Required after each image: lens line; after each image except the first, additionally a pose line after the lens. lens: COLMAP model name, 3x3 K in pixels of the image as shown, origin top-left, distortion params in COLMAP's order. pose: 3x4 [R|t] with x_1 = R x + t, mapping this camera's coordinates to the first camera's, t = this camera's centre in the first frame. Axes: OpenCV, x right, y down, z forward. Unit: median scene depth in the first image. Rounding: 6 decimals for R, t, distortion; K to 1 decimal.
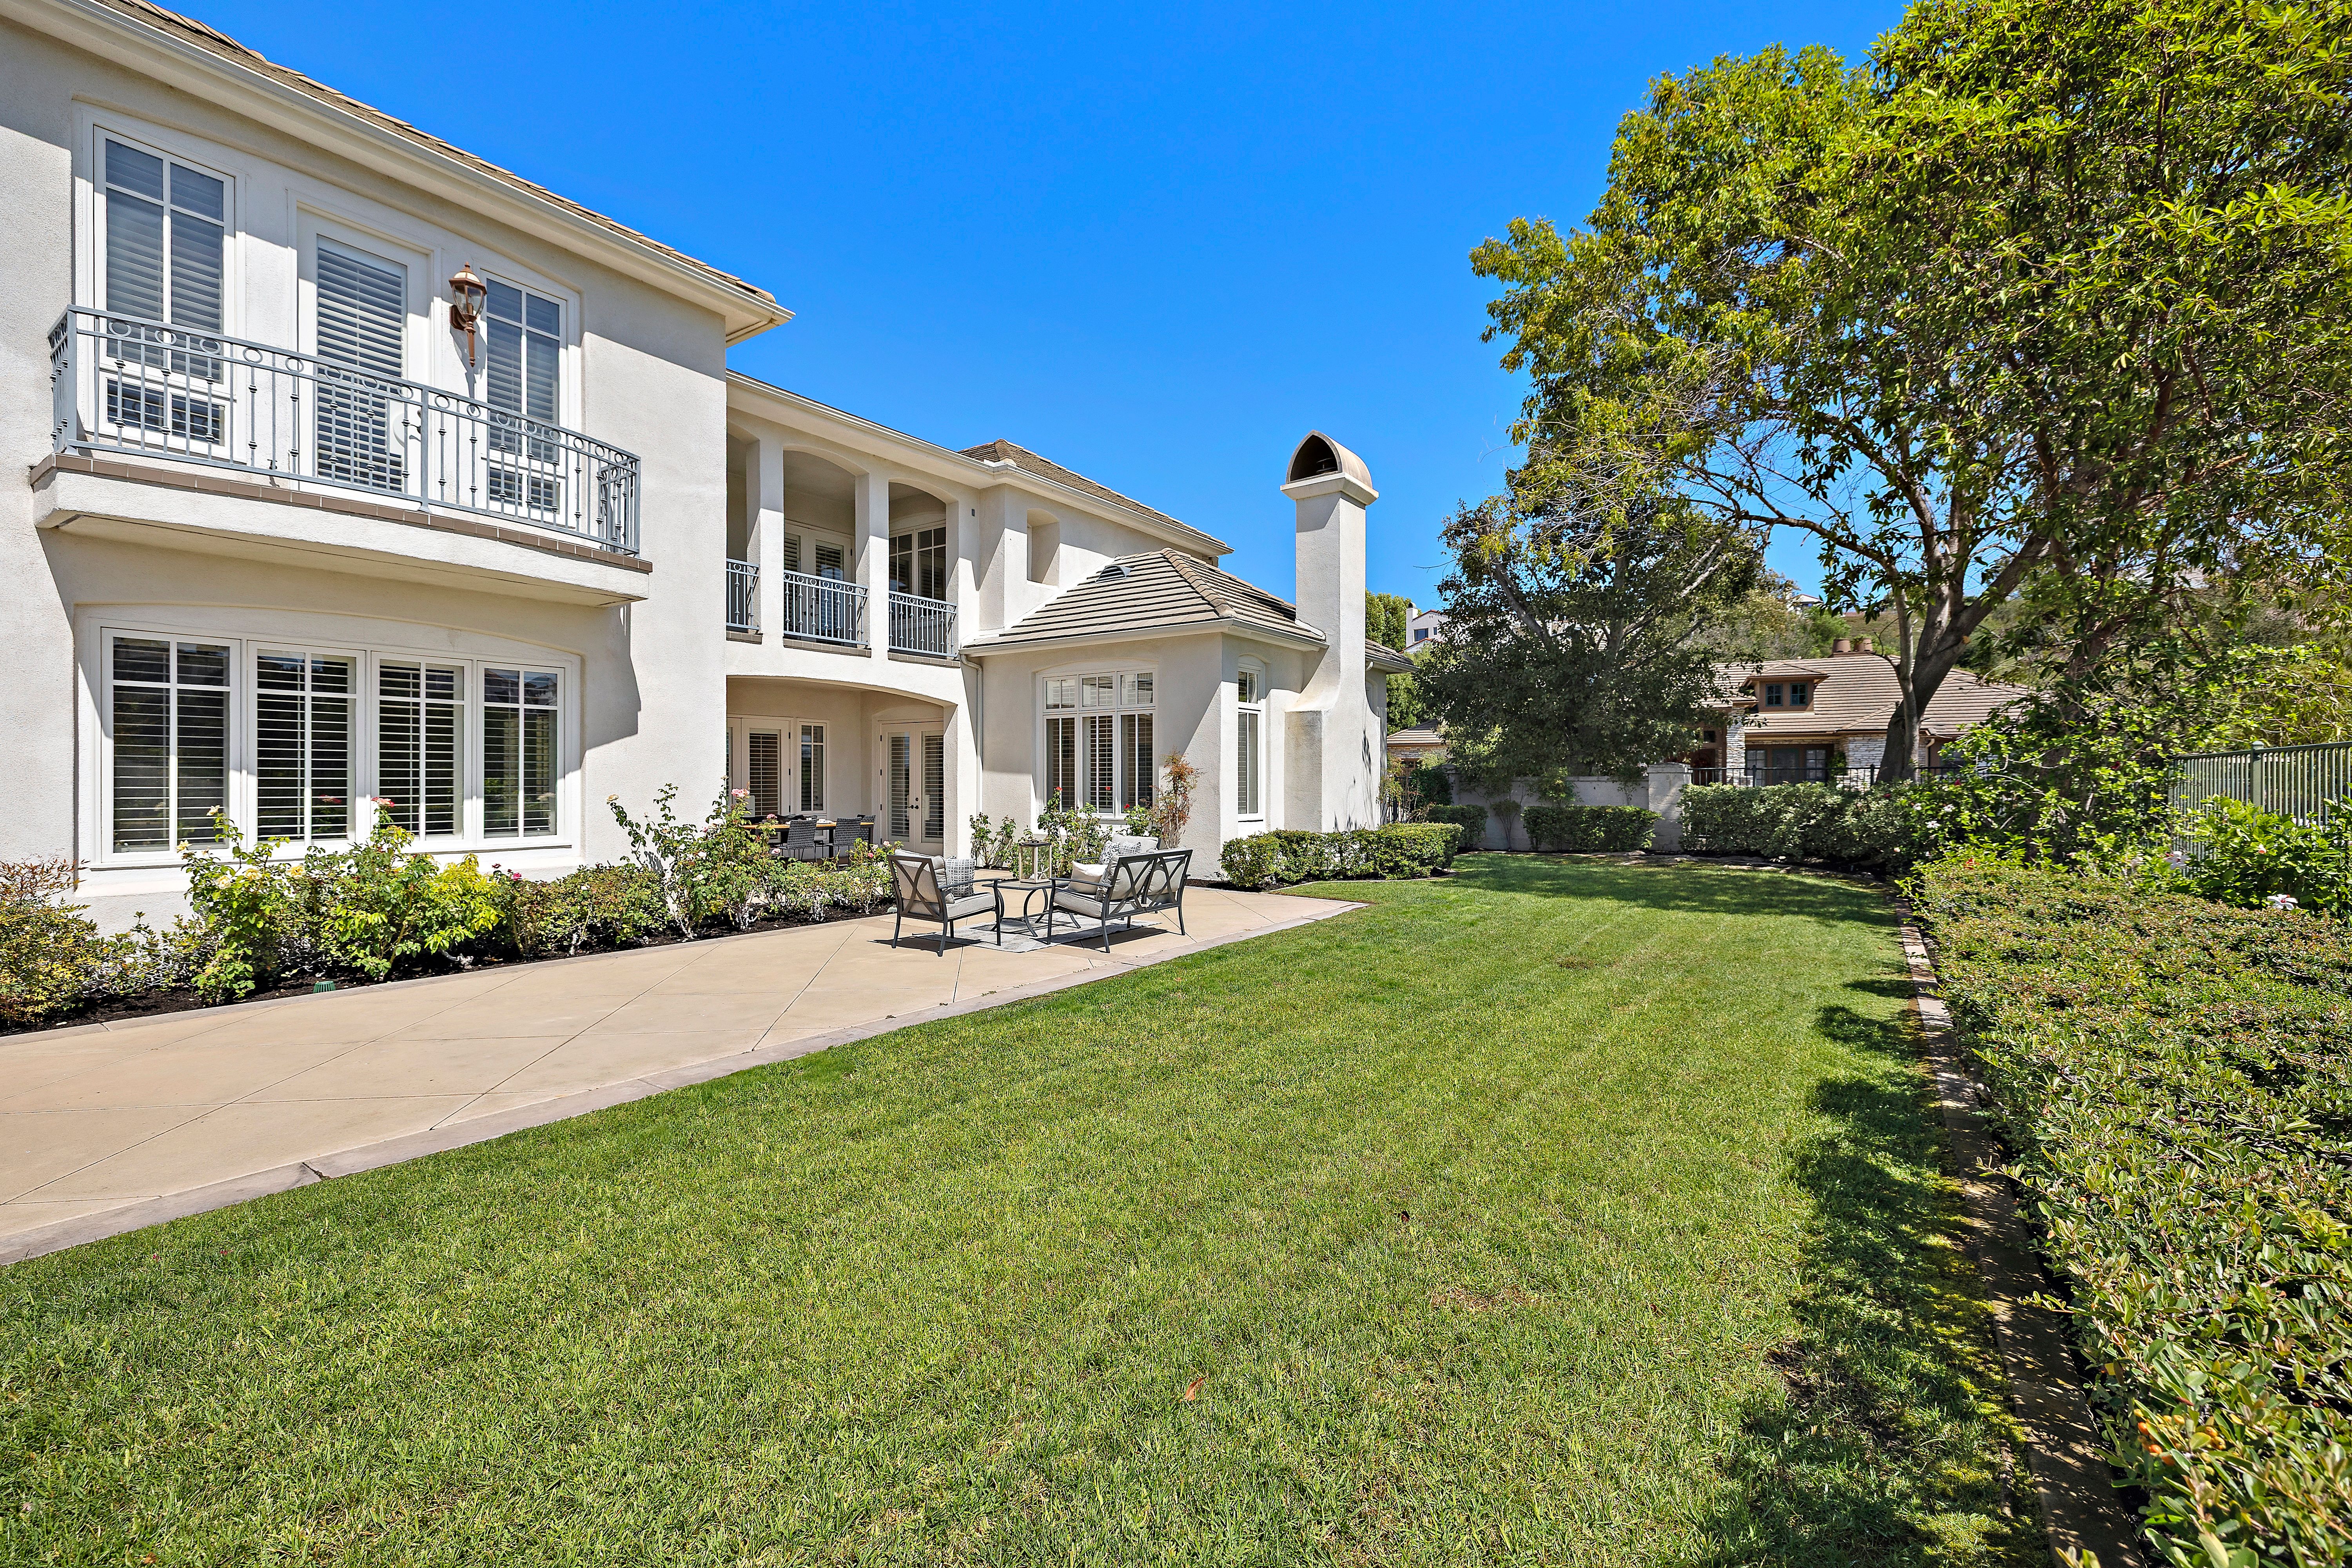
lens RADIAL K [[995.5, 0, 1176.0], [0, 995.5, 784.0], [0, 0, 1]] dist [0.000853, 0.000011]
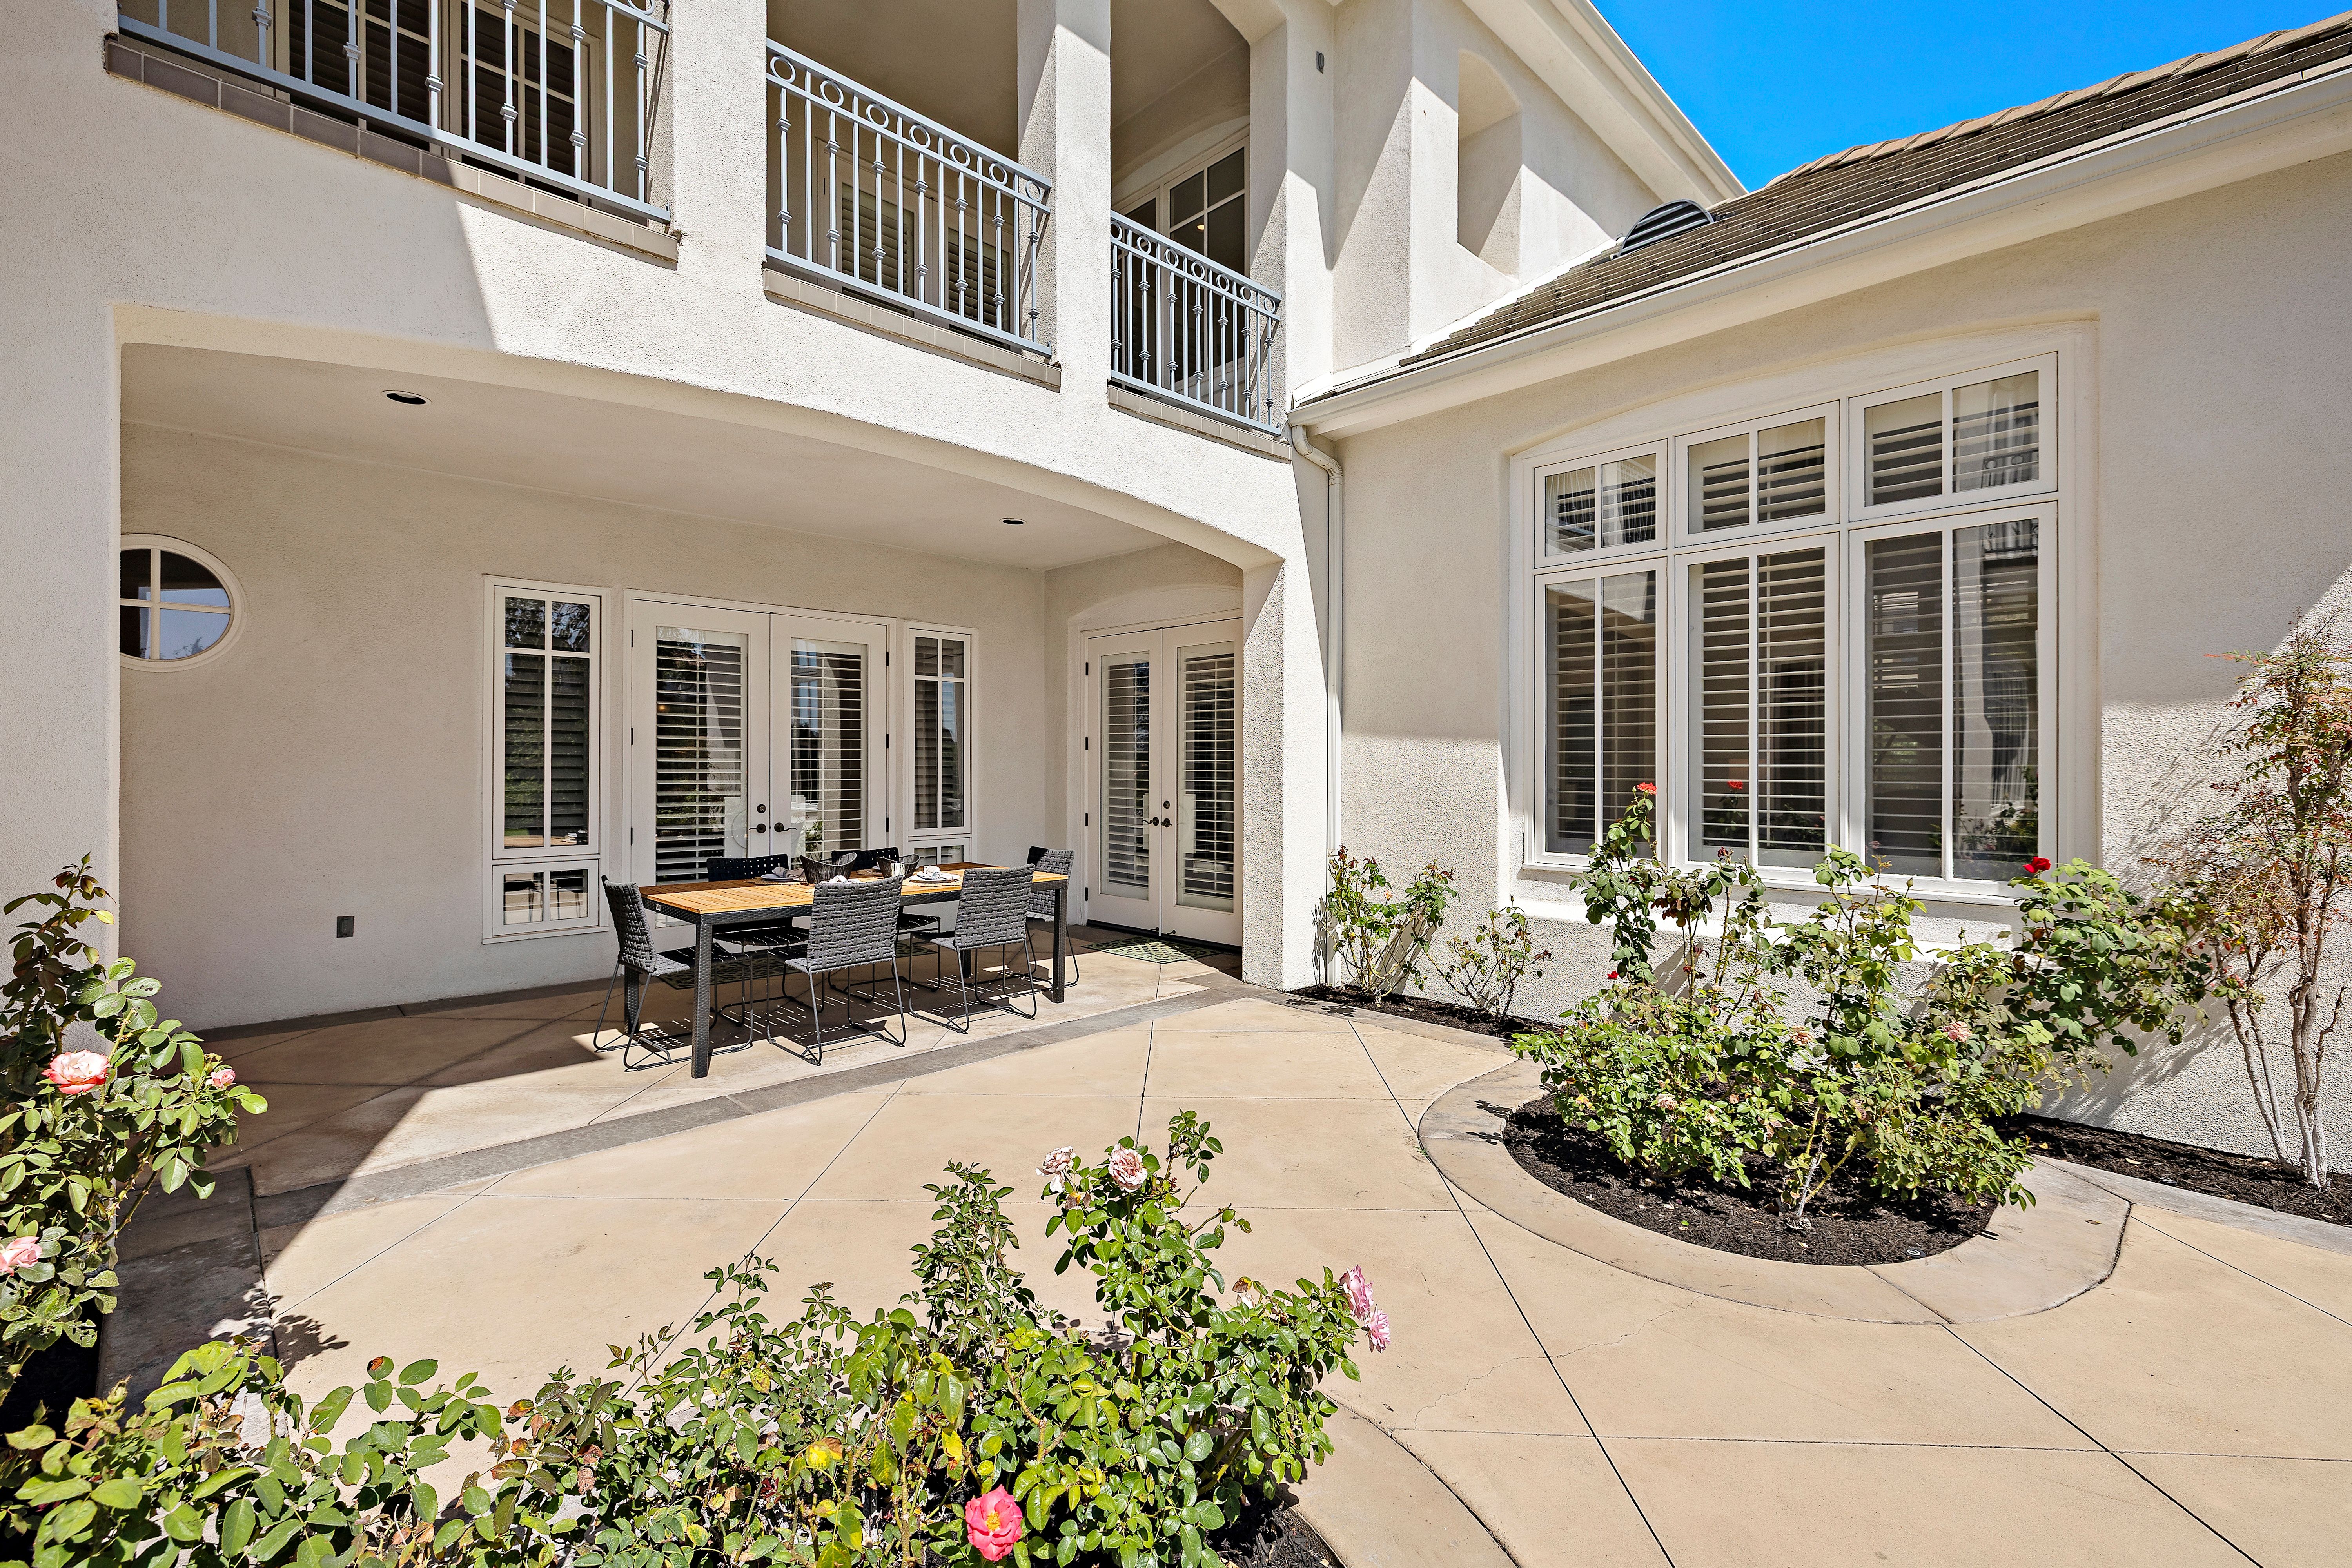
lens RADIAL K [[995.5, 0, 1176.0], [0, 995.5, 784.0], [0, 0, 1]] dist [0.000853, 0.000011]
pose [[0.980854, 0.007964, -0.194581, -0.185113], [-0.003395, 0.999711, 0.023804, -0.003803], [0.194714, -0.022687, 0.980598, 0.620454]]
